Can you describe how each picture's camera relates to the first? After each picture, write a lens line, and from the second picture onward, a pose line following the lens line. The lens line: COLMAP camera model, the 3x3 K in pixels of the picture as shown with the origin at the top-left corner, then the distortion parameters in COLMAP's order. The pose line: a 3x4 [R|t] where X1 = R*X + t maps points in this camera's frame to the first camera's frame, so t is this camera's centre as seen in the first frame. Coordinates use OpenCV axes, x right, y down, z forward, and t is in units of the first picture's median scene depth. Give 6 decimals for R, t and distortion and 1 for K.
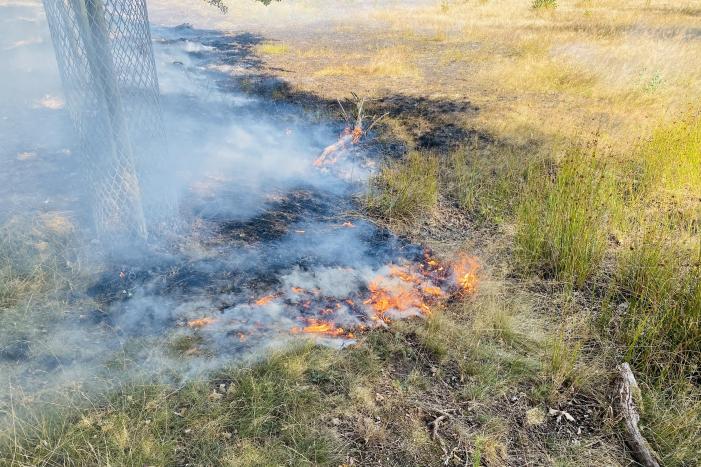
lens RADIAL K [[373.1, 0, 350.5], [0, 373.1, 233.2], [0, 0, 1]] dist [-0.001396, -0.003898]
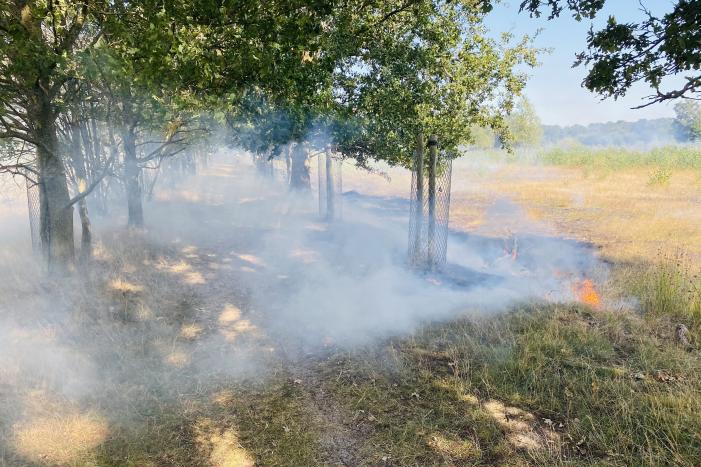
lens RADIAL K [[373.1, 0, 350.6], [0, 373.1, 233.2], [0, 0, 1]] dist [-0.001396, -0.003898]
pose [[0.955998, 0.049635, -0.289142, -0.099302], [-0.158381, 0.916938, -0.366253, 0.174759], [0.246946, 0.395932, 0.884452, -0.313428]]
